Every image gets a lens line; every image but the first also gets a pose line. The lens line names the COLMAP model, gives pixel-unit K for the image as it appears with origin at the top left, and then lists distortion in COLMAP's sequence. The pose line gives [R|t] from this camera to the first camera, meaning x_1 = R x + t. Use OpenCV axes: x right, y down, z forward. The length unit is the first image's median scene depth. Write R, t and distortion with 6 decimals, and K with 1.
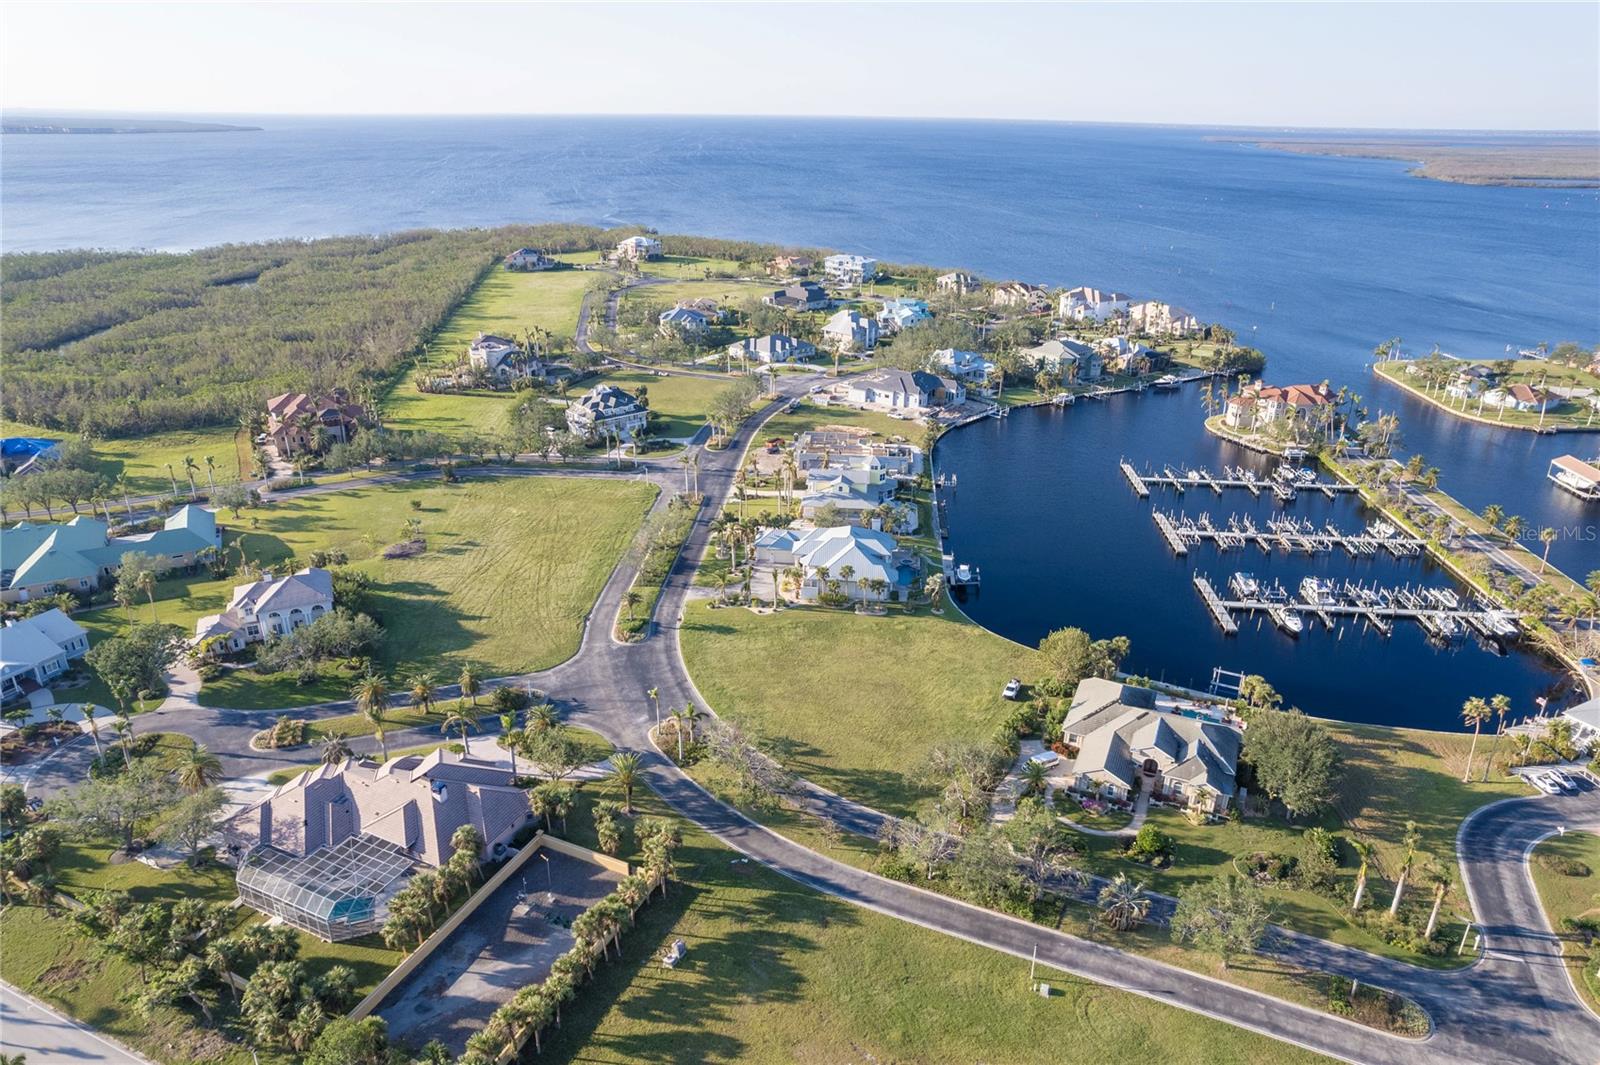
lens RADIAL K [[1023.6, 0, 802.5], [0, 1023.6, 534.6], [0, 0, 1]] dist [-0.078376, 0.072237]
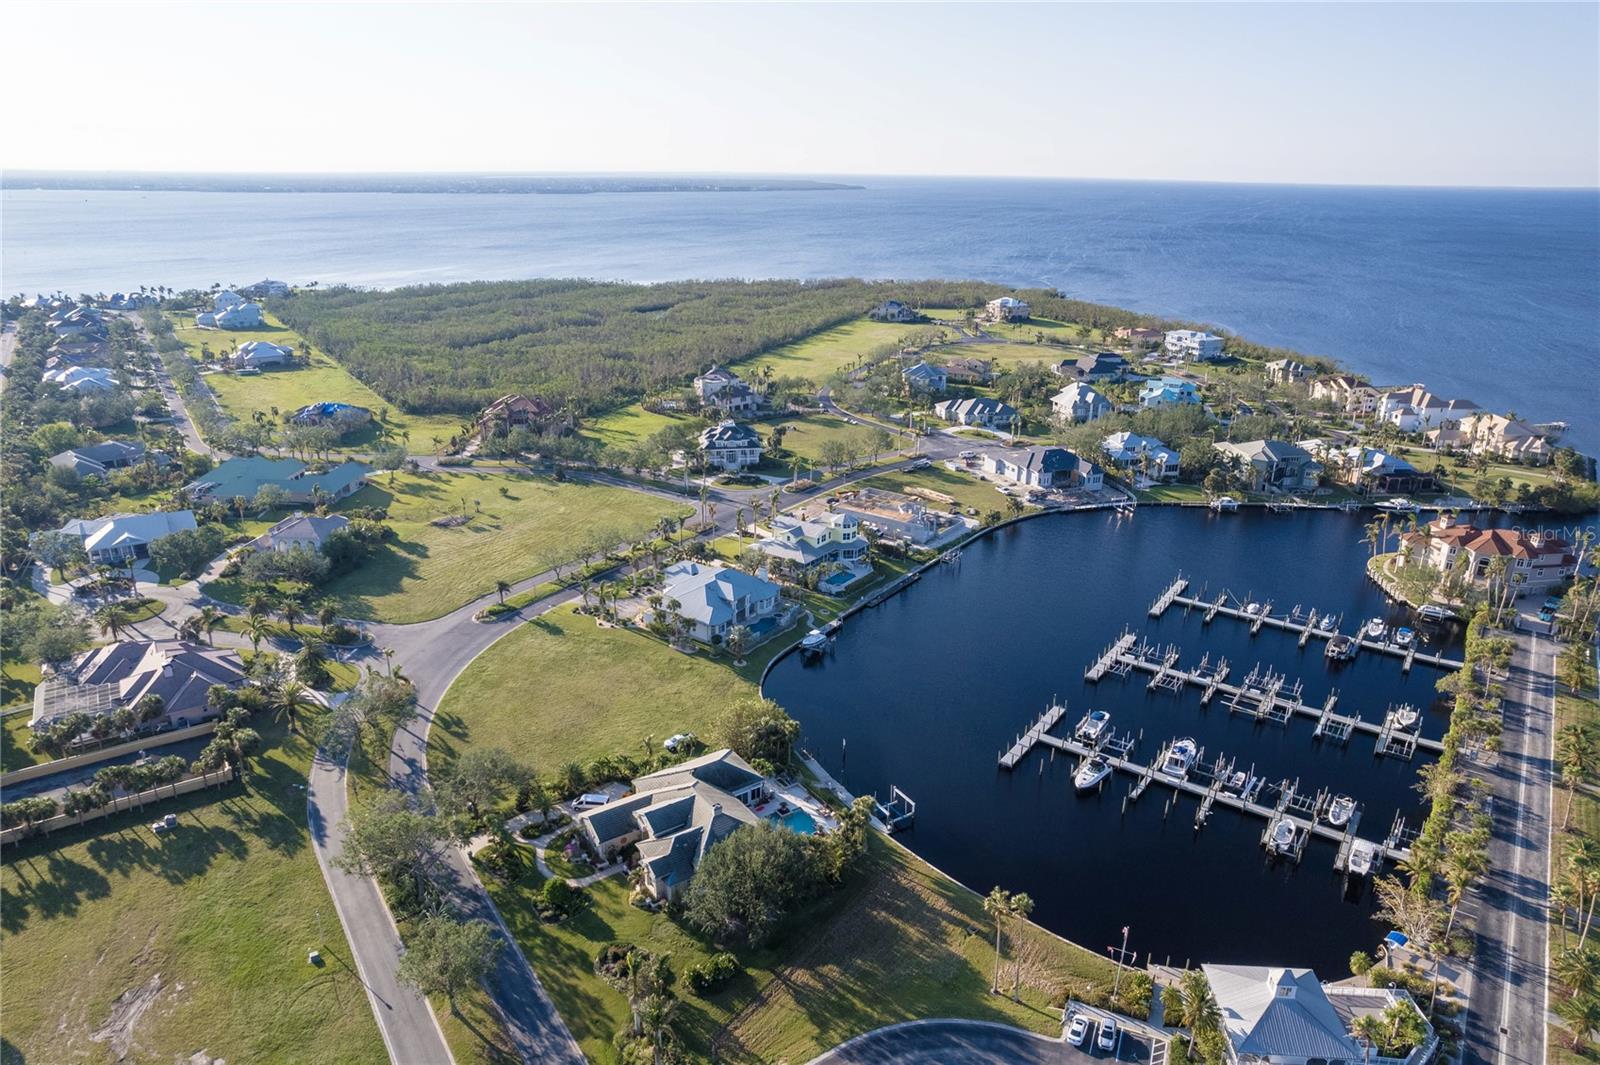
lens RADIAL K [[1025.7, 0, 803.0], [0, 1025.7, 528.7], [0, 0, 1]] dist [-0.079834, 0.076129]
pose [[0.855057, 0.169908, -0.489906, 0.610106], [-0.200418, 0.979659, -0.010037, -0.052398], [0.478236, 0.106768, 0.871717, 0.134172]]
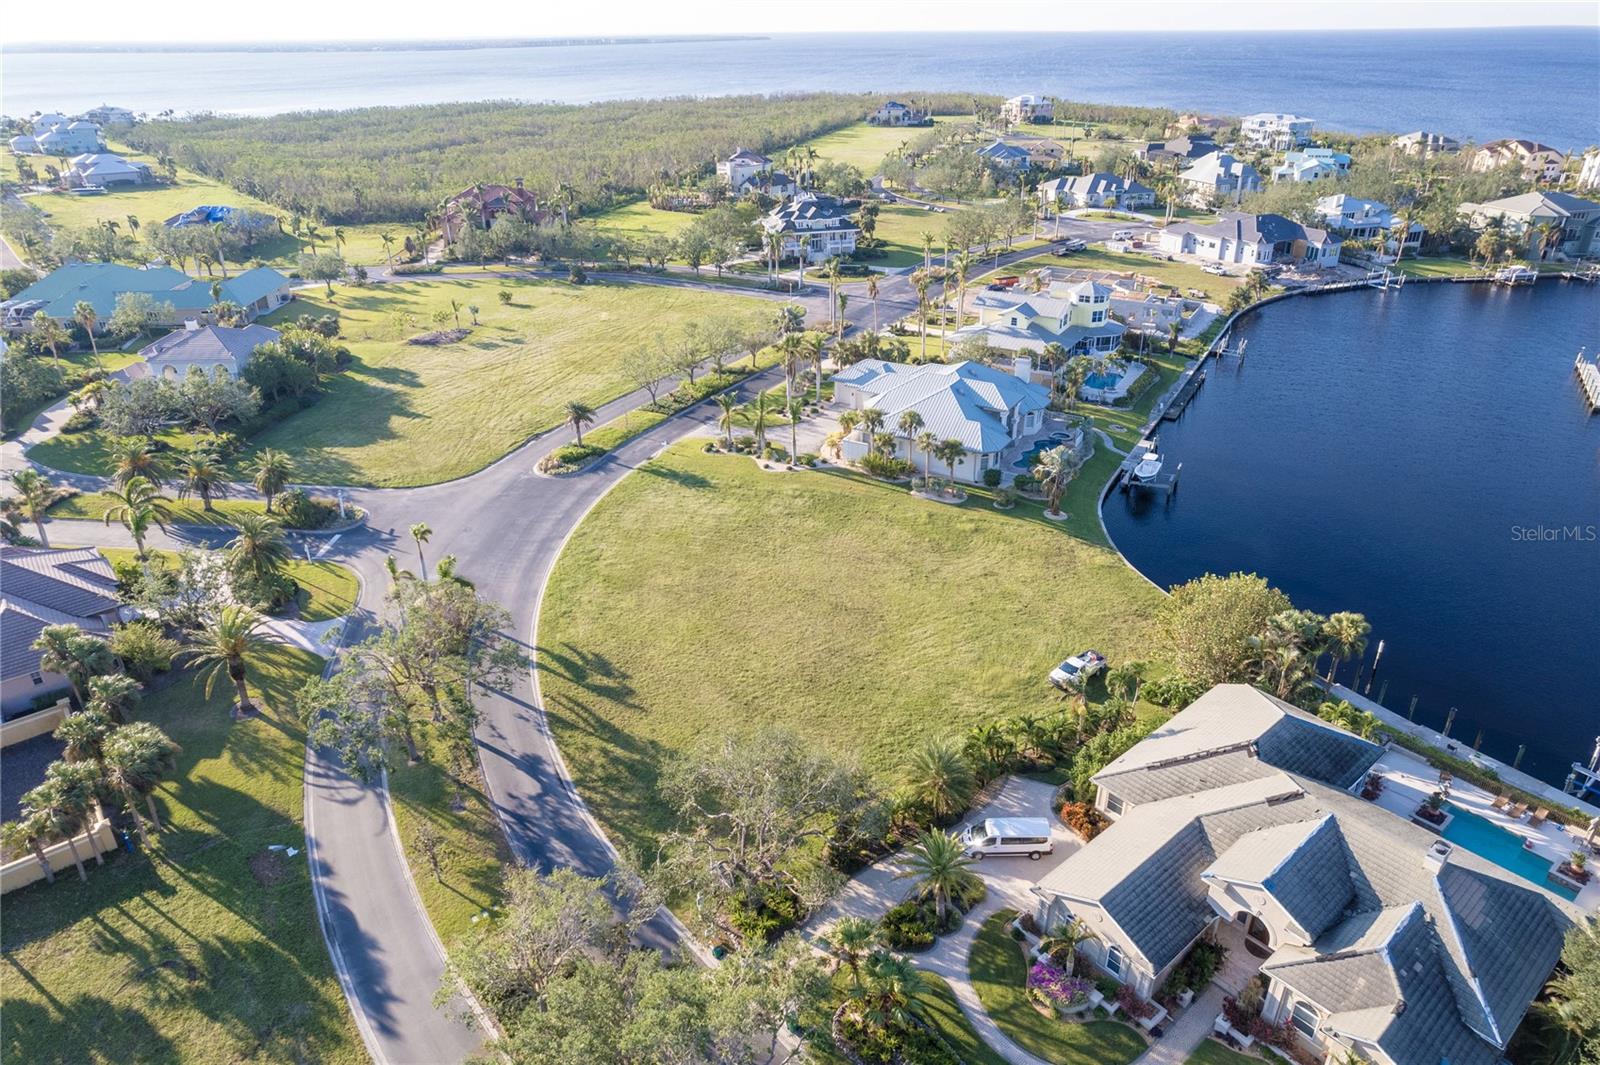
lens RADIAL K [[1029.1, 0, 802.4], [0, 1029.1, 531.1], [0, 0, 1]] dist [-0.085807, 0.081601]
pose [[0.901635, 0.174543, -0.395714, 0.215486], [-0.148691, 0.984276, 0.095355, 0.047755], [0.406136, -0.027137, 0.913410, 0.403123]]
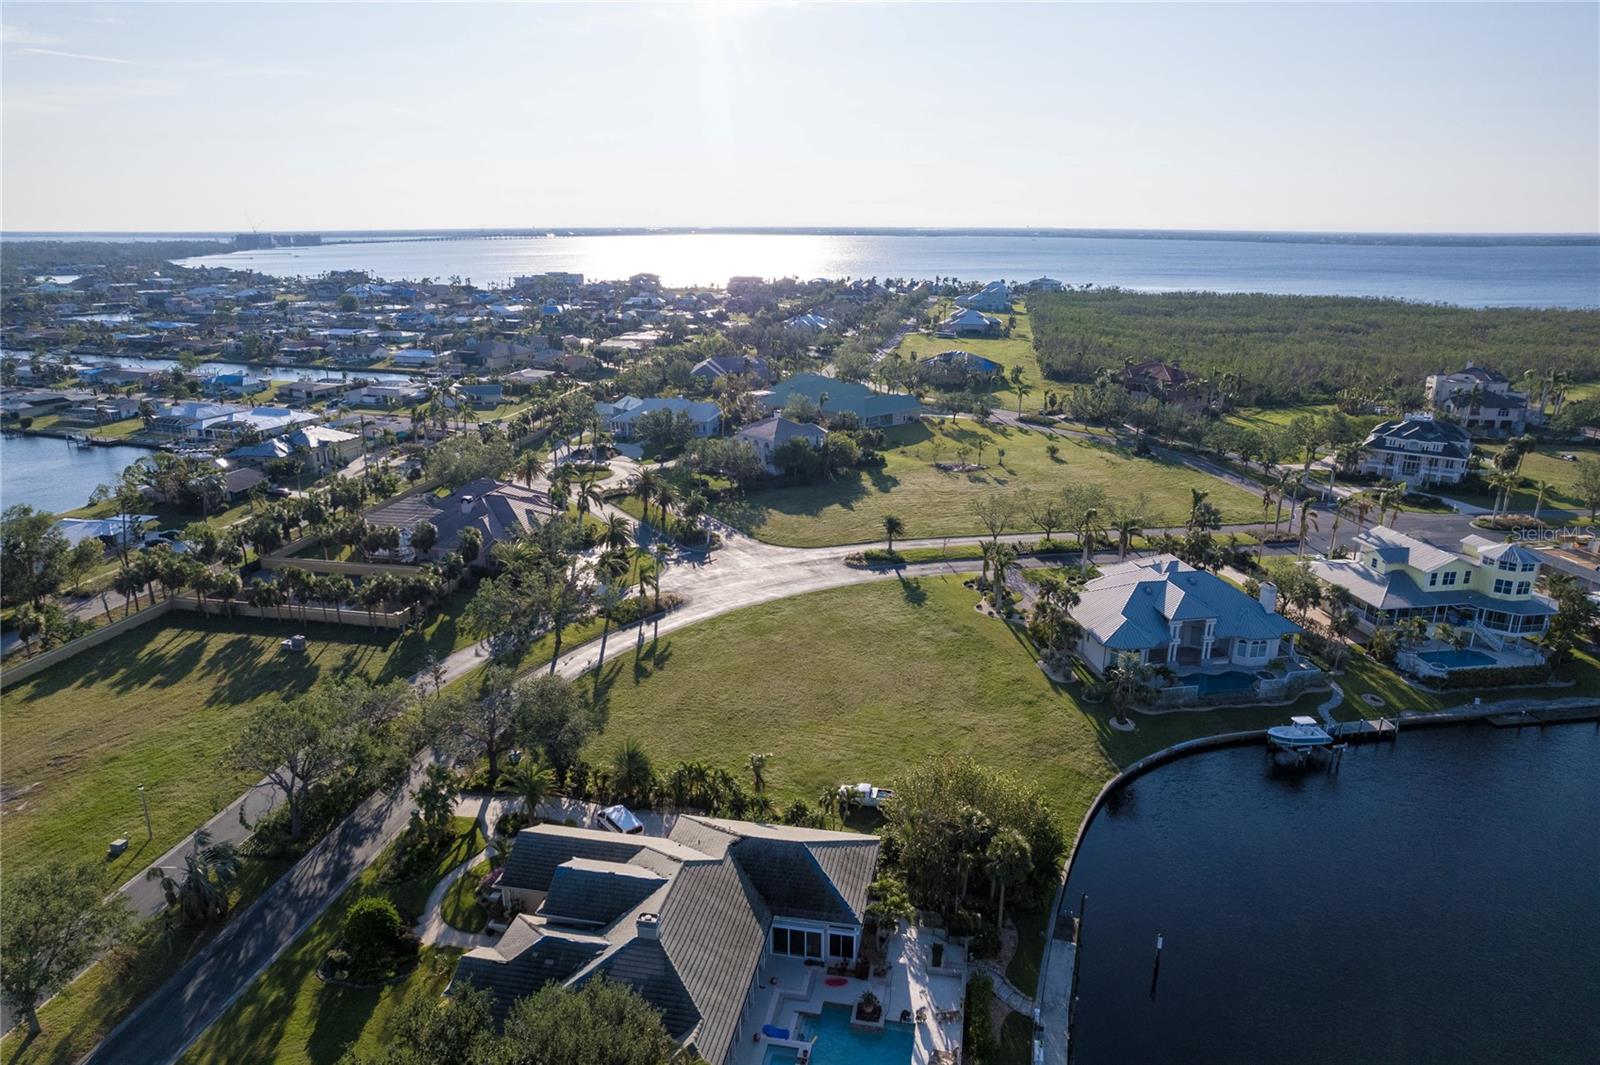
lens RADIAL K [[1025.7, 0, 803.0], [0, 1025.7, 528.7], [0, 0, 1]] dist [-0.079834, 0.076129]
pose [[0.232147, 0.267880, -0.935066, 0.526498], [-0.374916, 0.911690, 0.168104, -0.041790], [0.897522, 0.311546, 0.312078, 0.609634]]
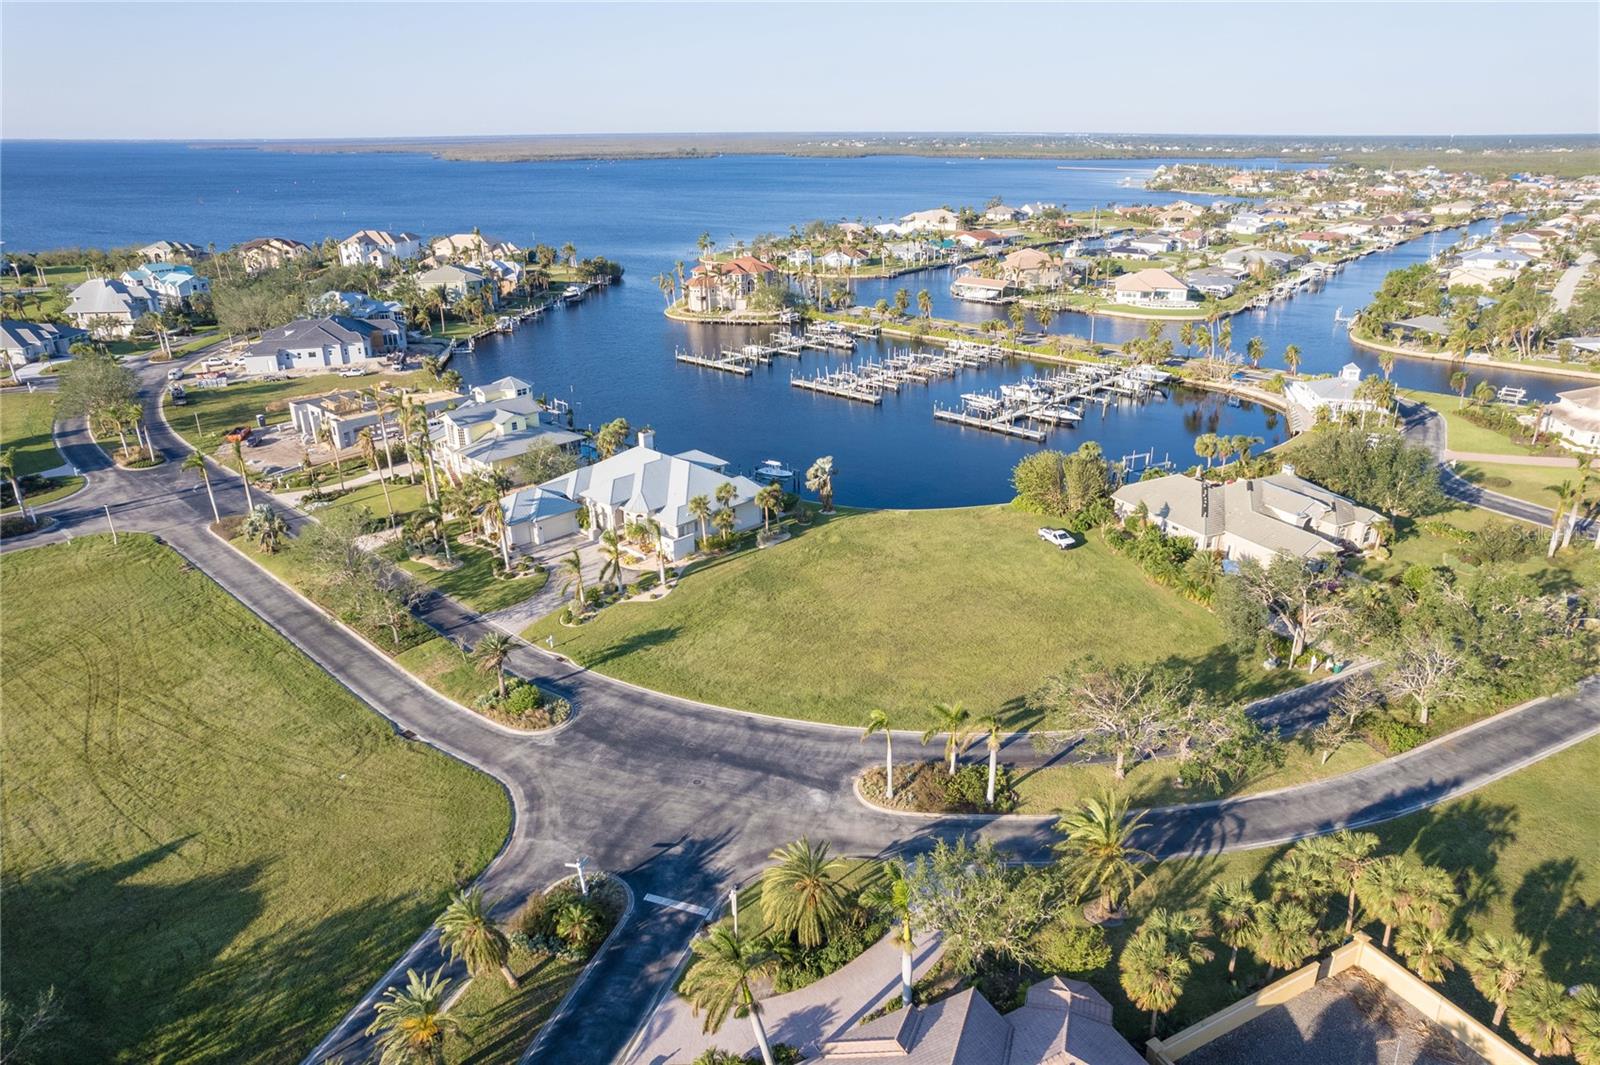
lens RADIAL K [[1023.6, 0, 802.5], [0, 1023.6, 534.6], [0, 0, 1]] dist [-0.078376, 0.072237]
pose [[0.625286, -0.303546, 0.718941, -0.370909], [0.312001, 0.941660, 0.126224, -0.005366], [-0.715313, 0.145384, 0.683513, 0.493262]]
